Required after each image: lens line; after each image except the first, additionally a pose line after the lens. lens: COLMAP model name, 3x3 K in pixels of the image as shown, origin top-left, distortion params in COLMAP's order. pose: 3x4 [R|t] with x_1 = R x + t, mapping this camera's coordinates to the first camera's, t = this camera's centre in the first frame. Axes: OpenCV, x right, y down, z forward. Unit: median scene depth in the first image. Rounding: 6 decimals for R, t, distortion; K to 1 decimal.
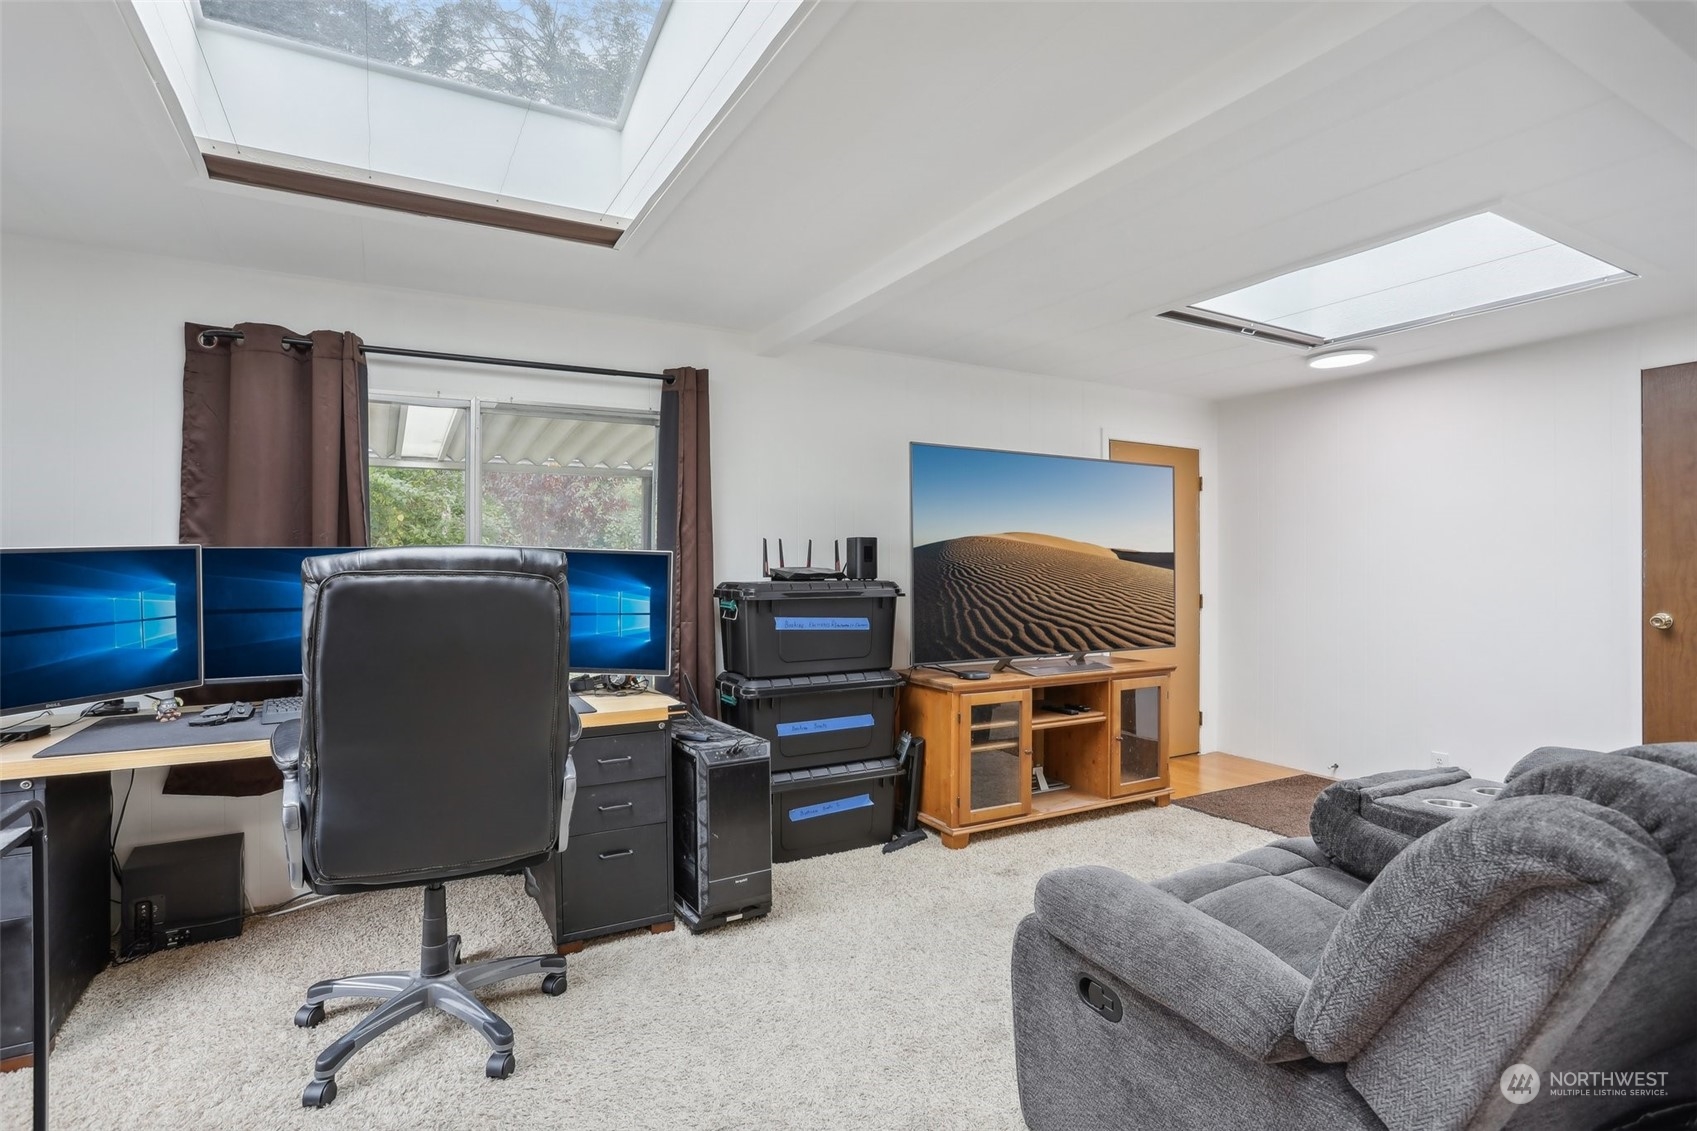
lens RADIAL K [[824.1, 0, 845.9], [0, 824.1, 558.5], [0, 0, 1]] dist [-0.002303, 0.000171]
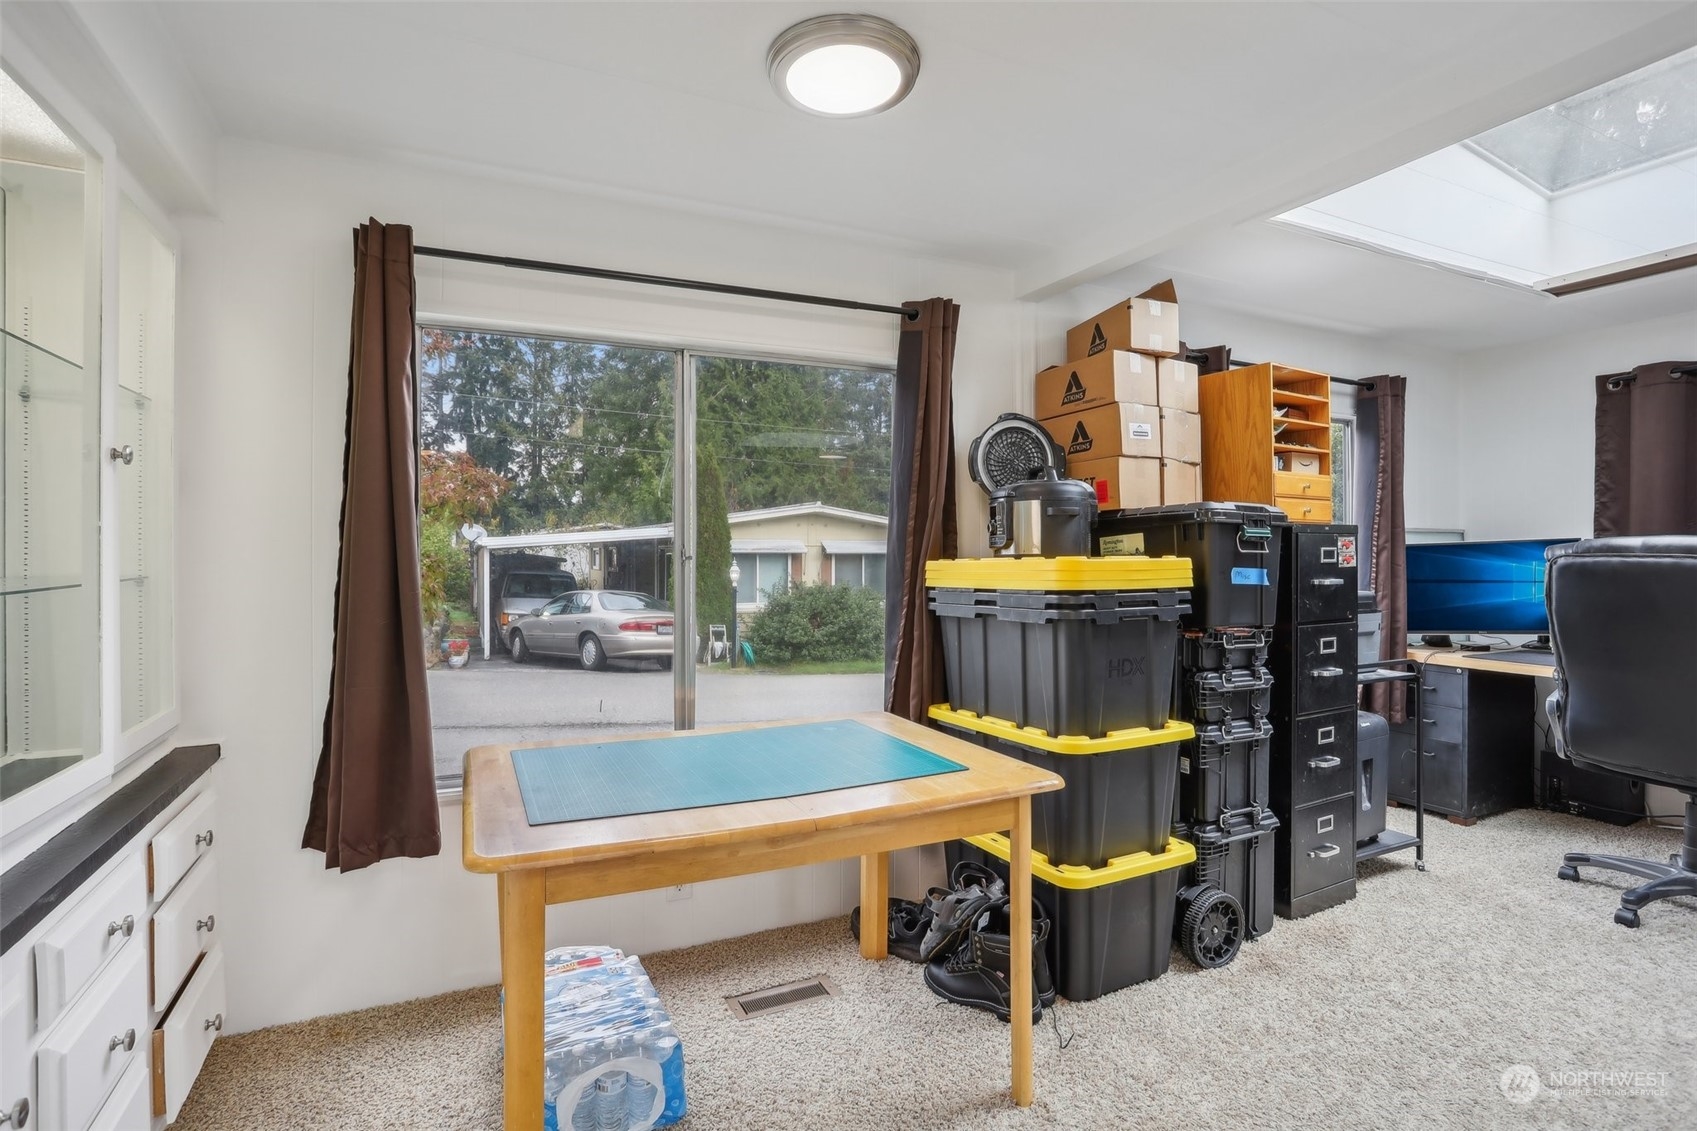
lens RADIAL K [[824.1, 0, 850.5], [0, 824.1, 553.0], [0, 0, 1]] dist [-0.002303, 0.000171]
pose [[-0.057652, 0.006148, -0.998318, 0.654456], [0.000852, 0.999981, 0.006109, 0.001358], [0.998336, -0.000498, -0.057657, -0.176827]]
